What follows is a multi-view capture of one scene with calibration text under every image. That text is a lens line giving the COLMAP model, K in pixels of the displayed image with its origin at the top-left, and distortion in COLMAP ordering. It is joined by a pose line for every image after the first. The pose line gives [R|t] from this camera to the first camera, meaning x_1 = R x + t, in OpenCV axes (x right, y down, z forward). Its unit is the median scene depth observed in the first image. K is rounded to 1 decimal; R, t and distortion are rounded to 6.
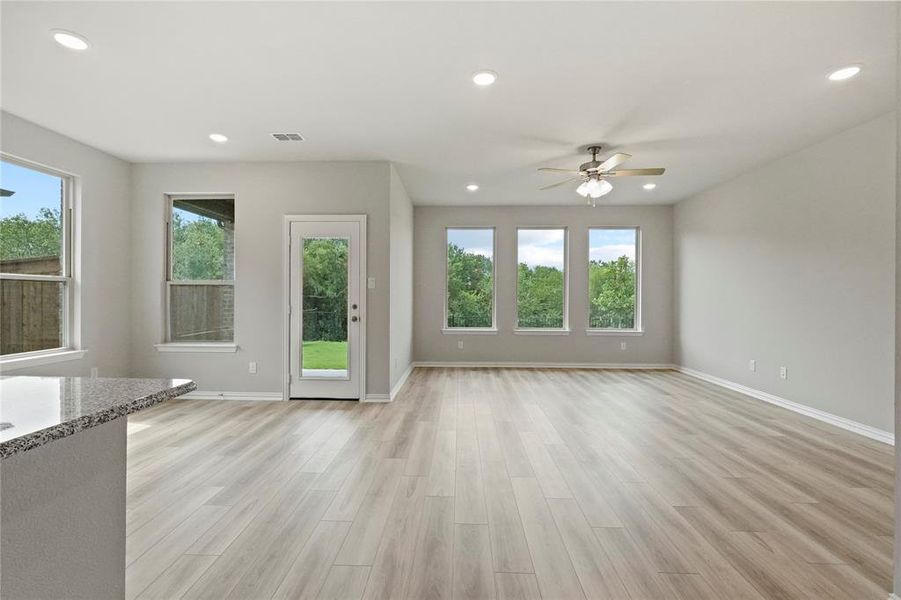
lens RADIAL K [[408.6, 0, 455.2], [0, 408.6, 295.6], [0, 0, 1]] dist [-0.002775, -0.000322]
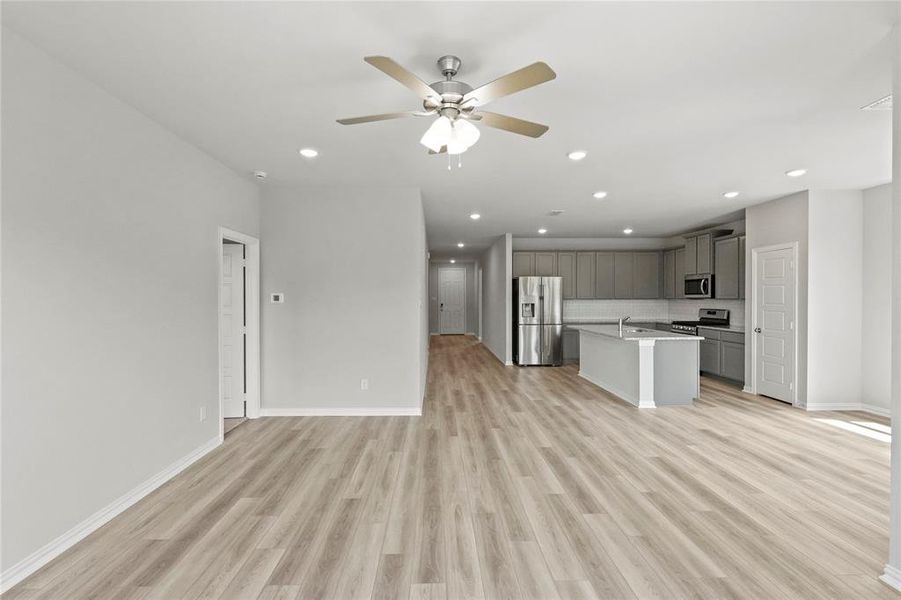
lens RADIAL K [[408.6, 0, 449.6], [0, 408.6, 297.8], [0, 0, 1]] dist [-0.002775, -0.000322]
pose [[-0.998793, -0.002058, -0.049073, 0.365360], [-0.002141, 0.999996, 0.001623, -0.050456], [0.049070, 0.001726, -0.998794, 1.543026]]
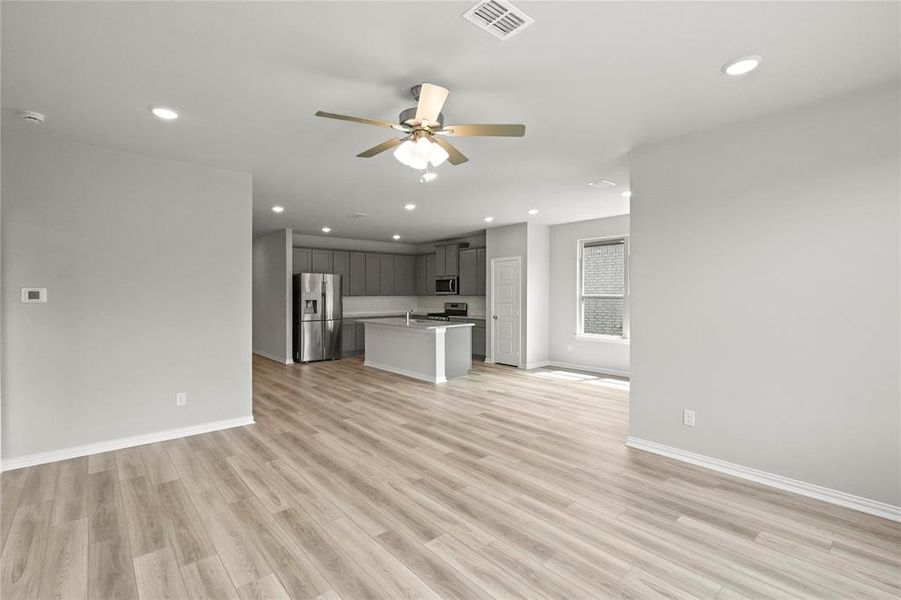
lens RADIAL K [[408.6, 0, 436.9], [0, 408.6, 291.9], [0, 0, 1]] dist [-0.002775, -0.000322]
pose [[-0.751286, -0.004657, -0.659961, 0.735968], [-0.000244, 0.999977, -0.006779, -0.047608], [0.659977, -0.004932, -0.751269, 1.486768]]
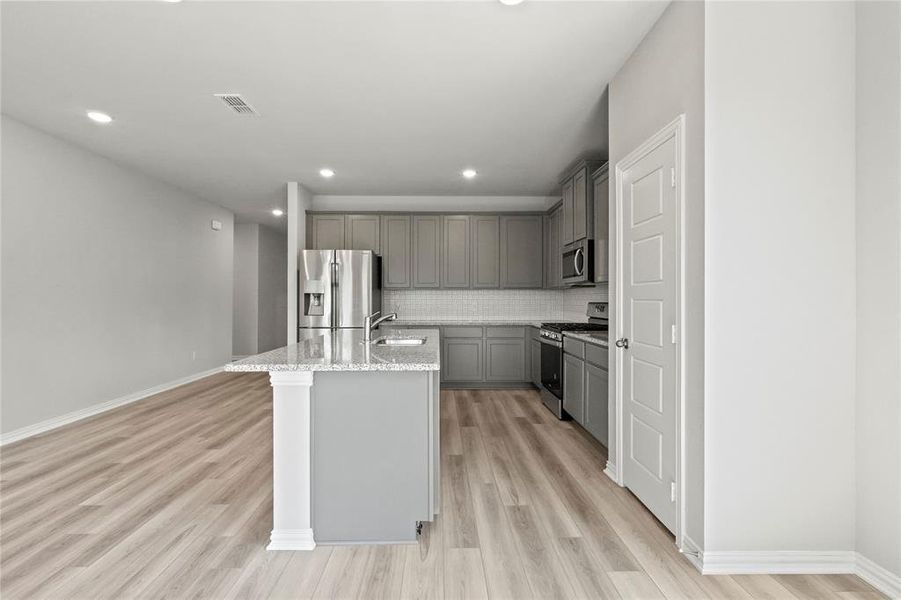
lens RADIAL K [[408.6, 0, 448.1], [0, 408.6, 291.6], [0, 0, 1]] dist [-0.002775, -0.000322]
pose [[-0.999127, -0.006656, -0.041237, -0.448374], [-0.005854, 0.999792, -0.019536, -0.005046], [0.041358, -0.019277, -0.998958, 0.827378]]
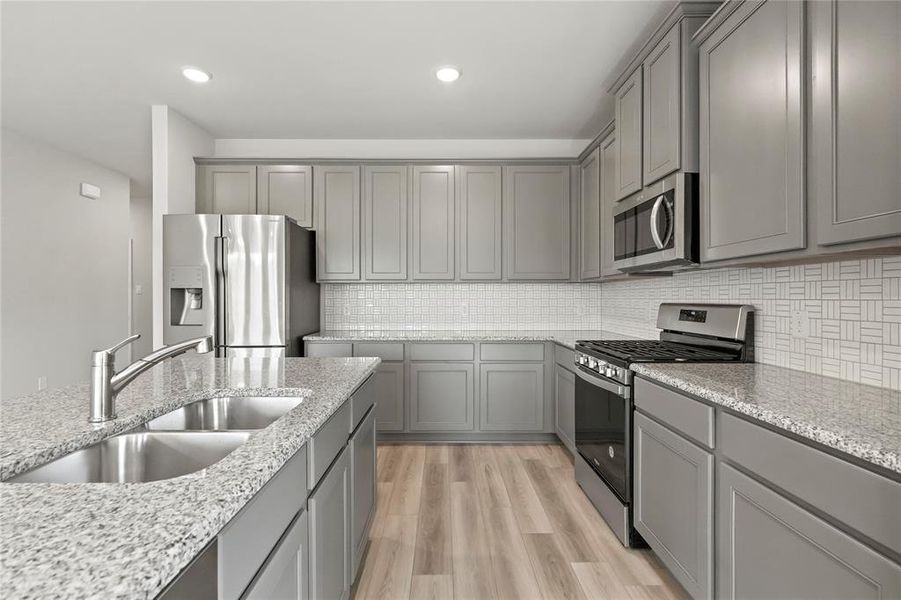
lens RADIAL K [[408.6, 0, 449.2], [0, 408.6, 297.1], [0, 0, 1]] dist [-0.002775, -0.000322]
pose [[-0.999447, -0.004772, -0.032910, -0.536109], [-0.004667, 0.999984, -0.003273, -0.005781], [0.032925, -0.003117, -0.999453, 0.333781]]
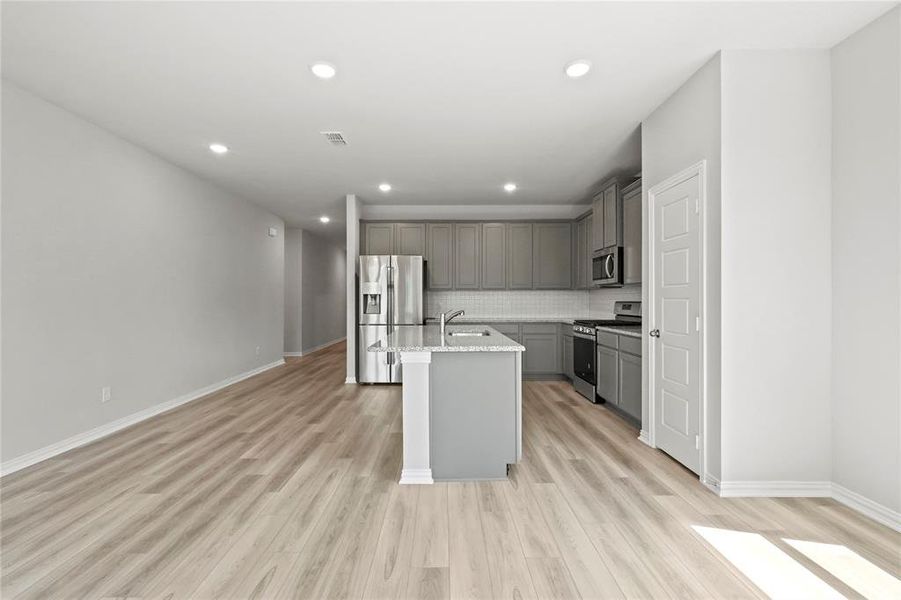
lens RADIAL K [[415.6, 0, 454.8], [0, 415.6, 293.4], [0, 0, 1]] dist [-0.000373, -0.002333]
pose [[-0.999073, -0.004045, -0.042850, -0.323434], [-0.003409, 0.999883, -0.014912, -0.003751], [0.042905, -0.014752, -0.998970, 0.994430]]
